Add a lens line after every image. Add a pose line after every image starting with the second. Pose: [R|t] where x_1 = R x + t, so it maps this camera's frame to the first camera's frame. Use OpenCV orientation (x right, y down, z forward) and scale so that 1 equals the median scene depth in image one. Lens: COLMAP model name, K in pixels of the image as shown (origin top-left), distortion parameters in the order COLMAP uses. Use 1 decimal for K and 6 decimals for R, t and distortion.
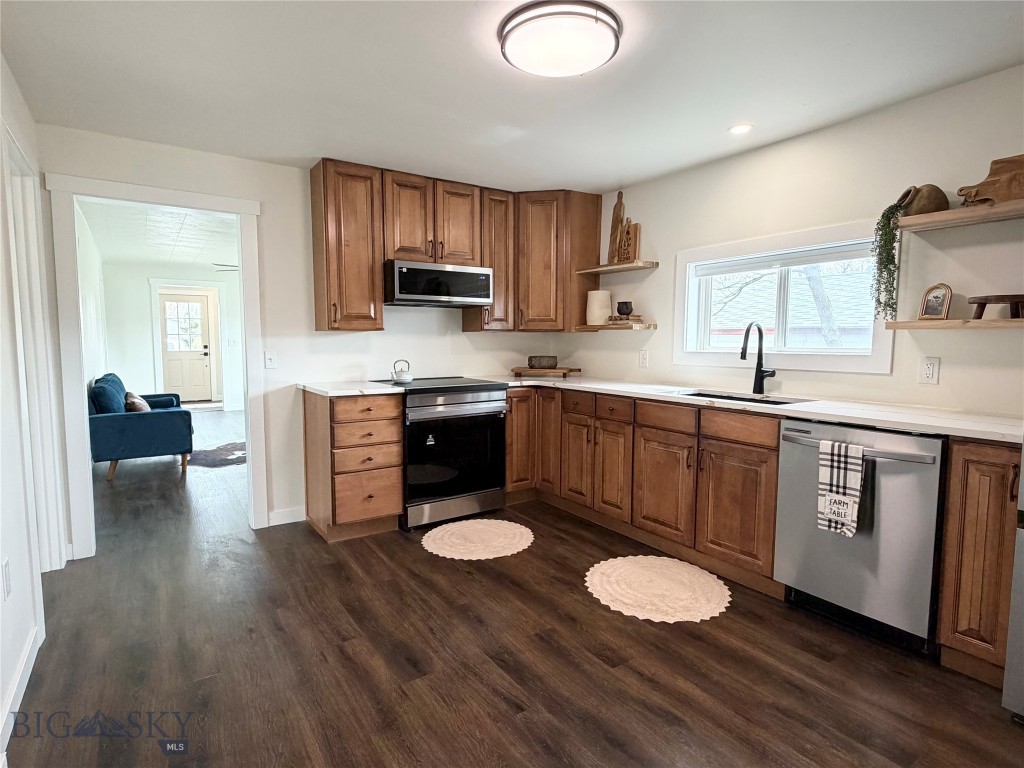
lens RADIAL K [[548.3, 0, 508.1], [0, 548.3, 387.4], [0, 0, 1]] dist [-0.000834, 0.001033]
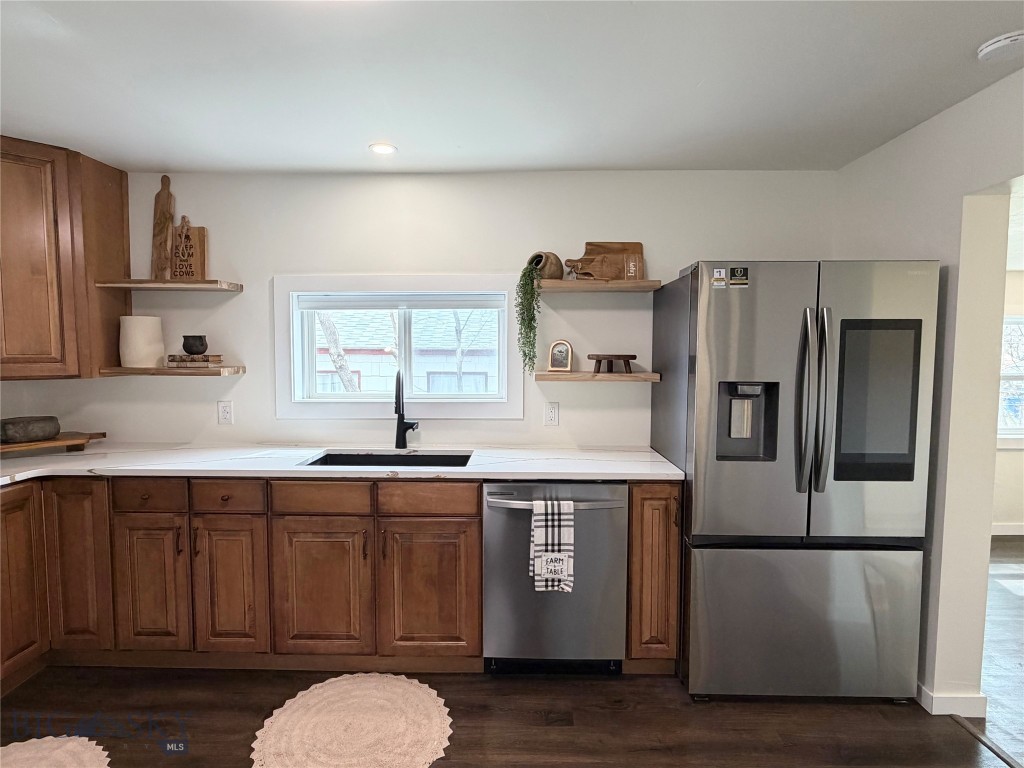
lens RADIAL K [[548.3, 0, 510.9], [0, 548.3, 388.7], [0, 0, 1]] dist [-0.000834, 0.001033]
pose [[0.569164, -0.058049, 0.820172, -0.179273], [0.072251, 0.997177, 0.020437, -0.093893], [-0.819044, 0.047626, 0.571751, 0.342216]]
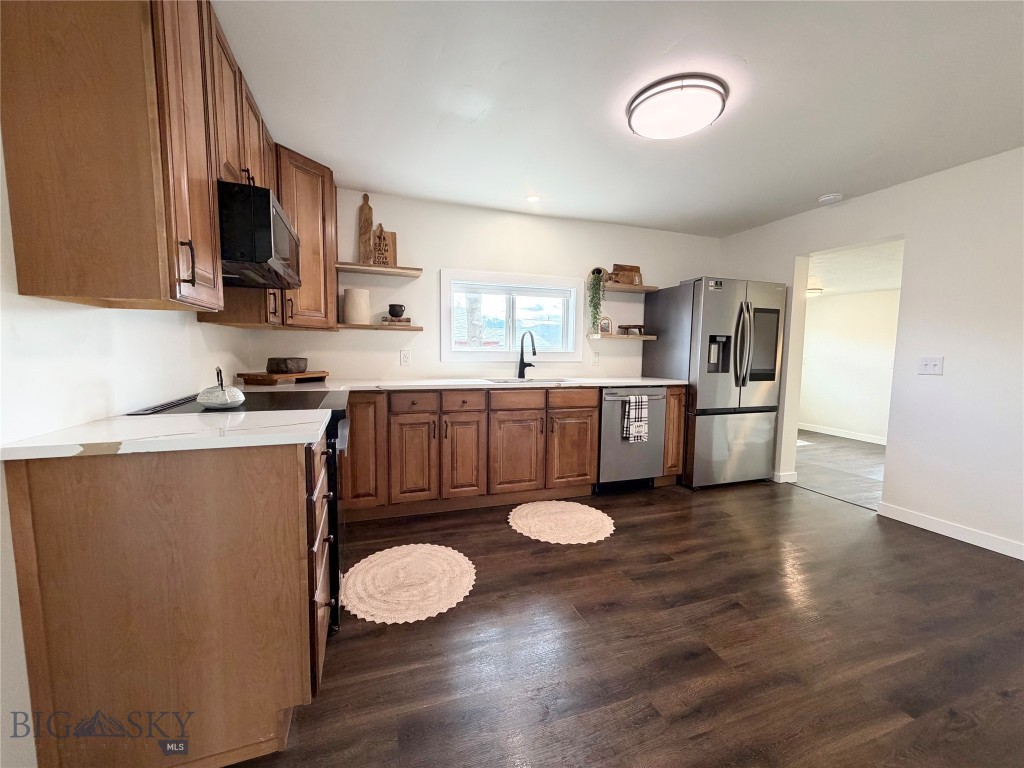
lens RADIAL K [[409.1, 0, 505.4], [0, 409.1, 385.6], [0, 0, 1]] dist [-0.001428, -0.000001]
pose [[0.252390, -0.081756, 0.964166, -0.658457], [0.073648, 0.995157, 0.065105, -0.046352], [-0.964819, 0.054577, 0.257189, 0.774306]]
